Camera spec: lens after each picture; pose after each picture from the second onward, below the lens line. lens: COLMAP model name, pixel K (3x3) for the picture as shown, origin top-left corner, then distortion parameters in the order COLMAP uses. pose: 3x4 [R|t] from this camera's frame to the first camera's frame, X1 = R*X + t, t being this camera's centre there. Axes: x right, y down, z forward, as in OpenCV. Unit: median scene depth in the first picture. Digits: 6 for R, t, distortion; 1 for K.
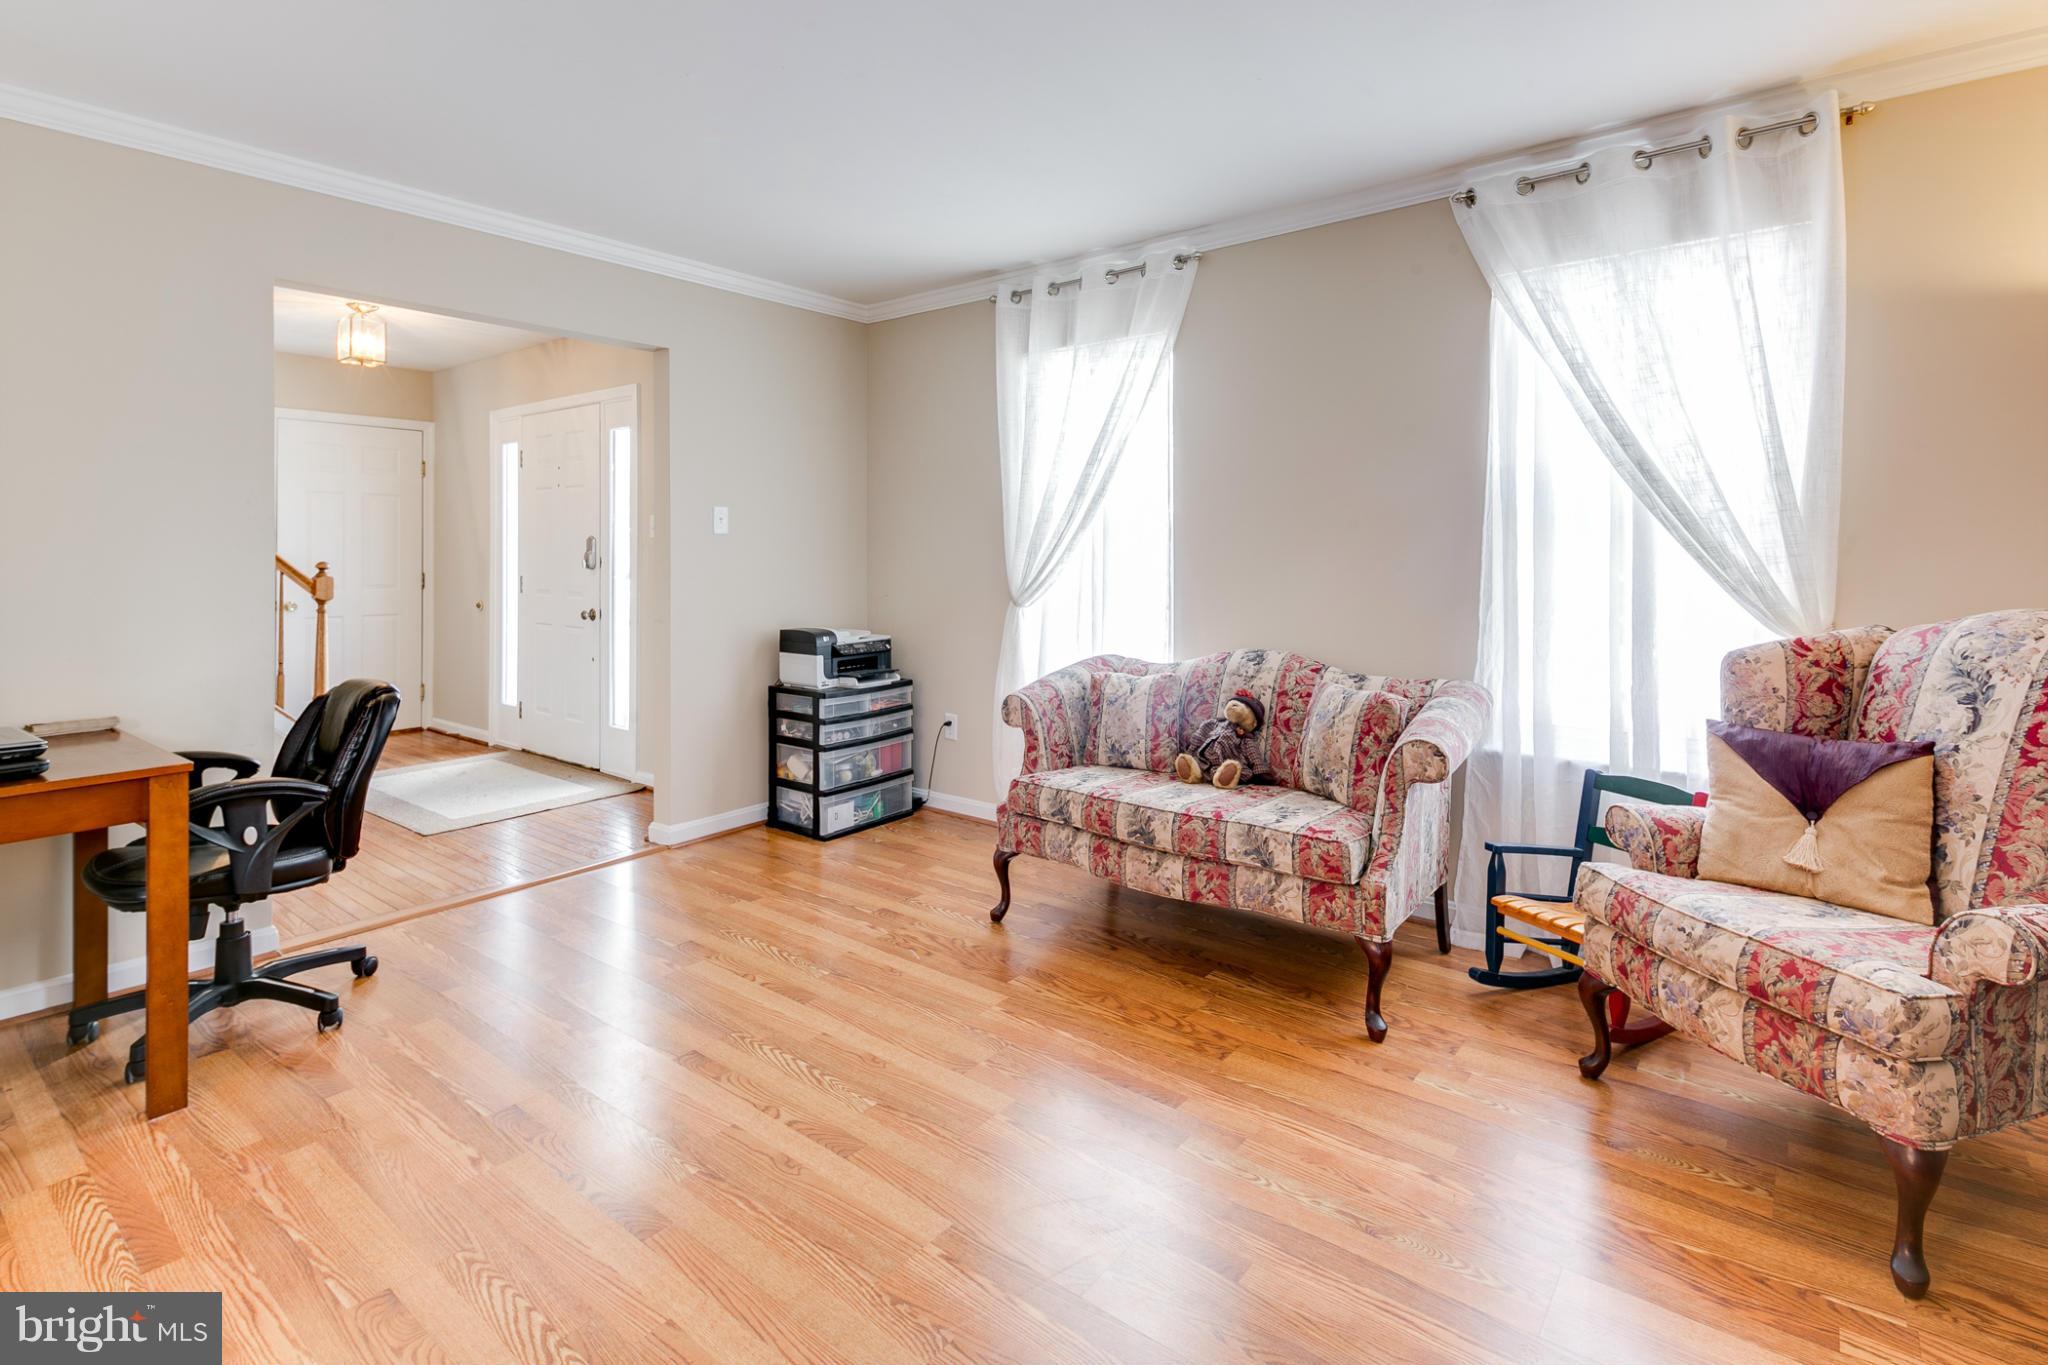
lens RADIAL K [[979.9, 0, 1013.9], [0, 979.9, 550.7], [0, 0, 1]] dist [0.027433, -0.011664]
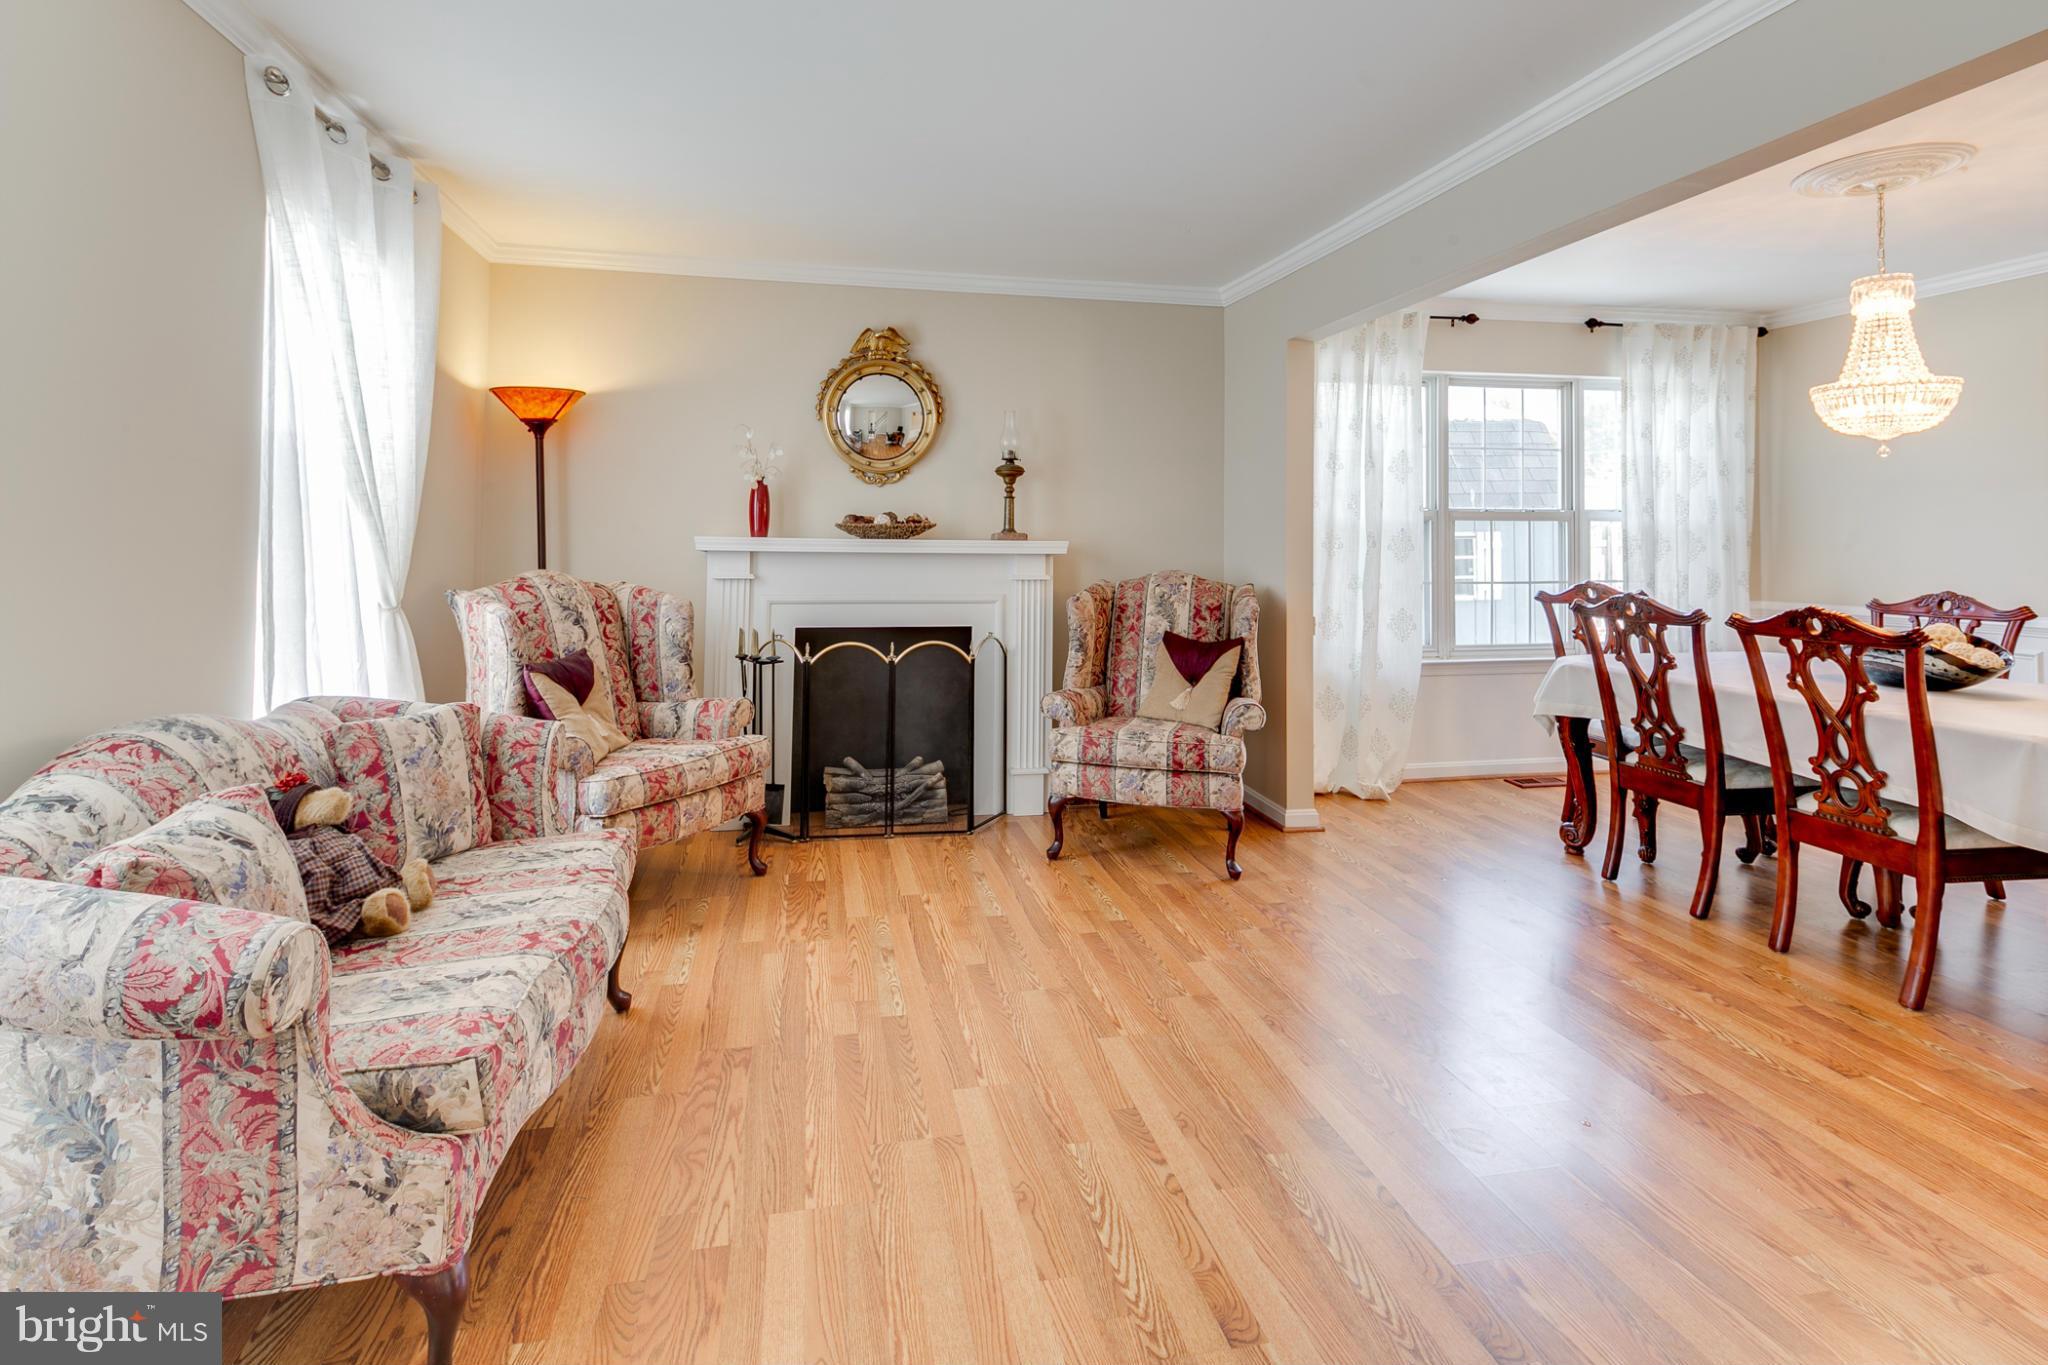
lens RADIAL K [[985.4, 0, 1017.9], [0, 985.4, 525.7], [0, 0, 1]] dist [0.032675, -0.012170]
pose [[-0.776045, 0.007271, 0.630636, -0.544540], [-0.004657, 0.999840, -0.017259, 0.005907], [-0.630660, -0.016331, -0.775887, 1.390772]]
